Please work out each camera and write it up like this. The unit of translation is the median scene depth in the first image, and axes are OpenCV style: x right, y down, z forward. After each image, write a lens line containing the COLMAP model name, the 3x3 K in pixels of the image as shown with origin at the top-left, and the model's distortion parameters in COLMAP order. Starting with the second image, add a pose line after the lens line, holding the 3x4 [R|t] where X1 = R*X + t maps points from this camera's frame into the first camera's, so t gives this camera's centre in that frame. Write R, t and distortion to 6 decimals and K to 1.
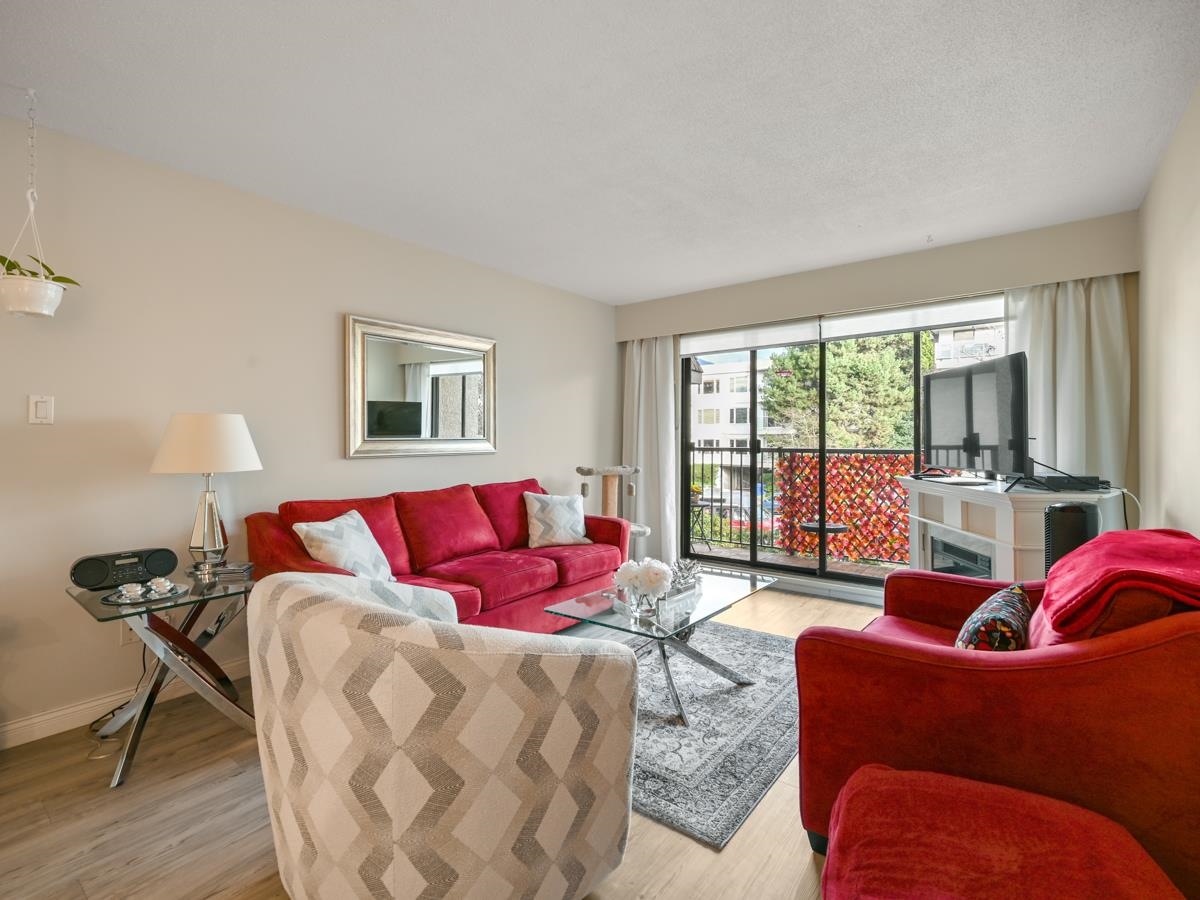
lens RADIAL K [[567.6, 0, 601.2], [0, 567.6, 436.0], [0, 0, 1]] dist [0.000185, -0.000094]
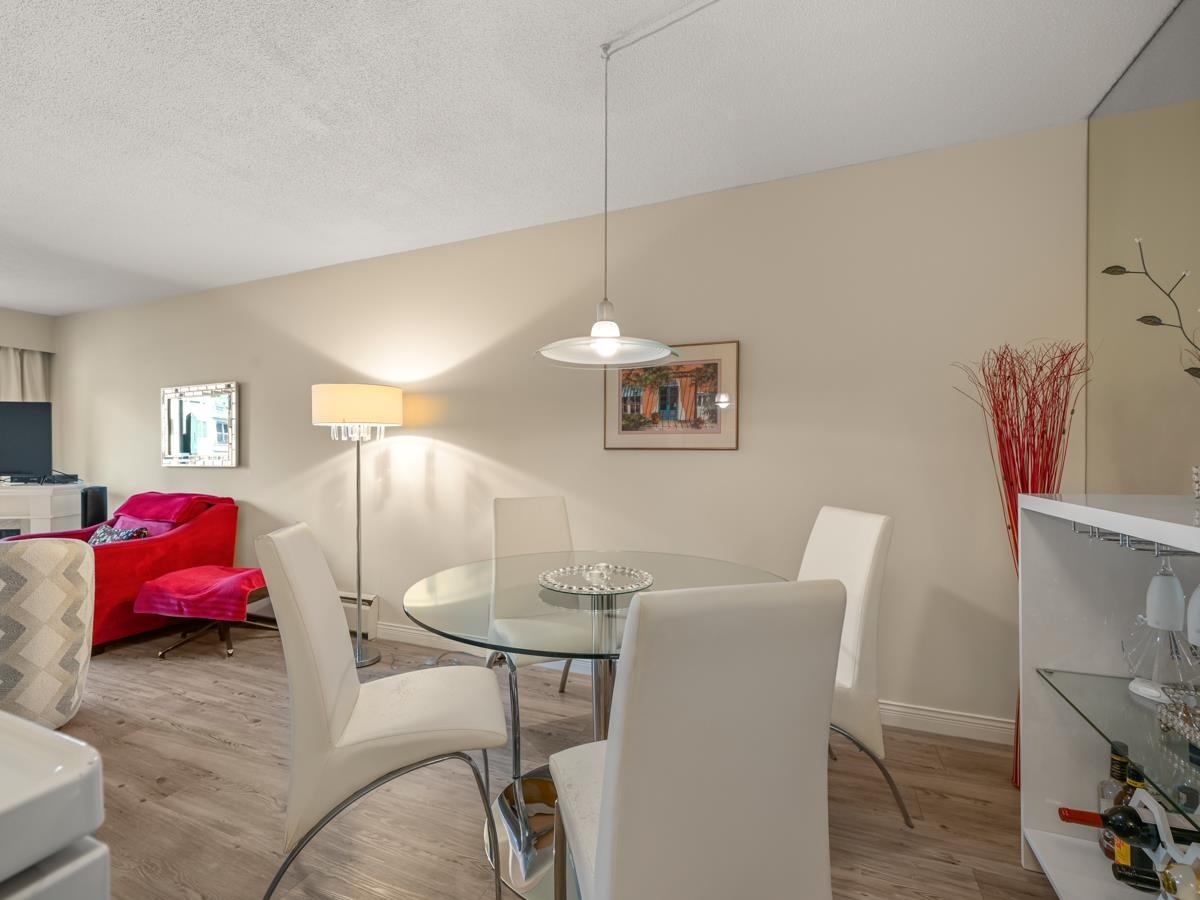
lens RADIAL K [[541.1, 0, 569.4], [0, 541.1, 462.2], [0, 0, 1]] dist [-0.001143, 0.000324]
pose [[-0.222812, -0.010019, 0.974810, -0.595063], [-0.009327, 0.999923, 0.008145, 0.002122], [-0.974817, -0.007277, -0.222888, -0.080606]]
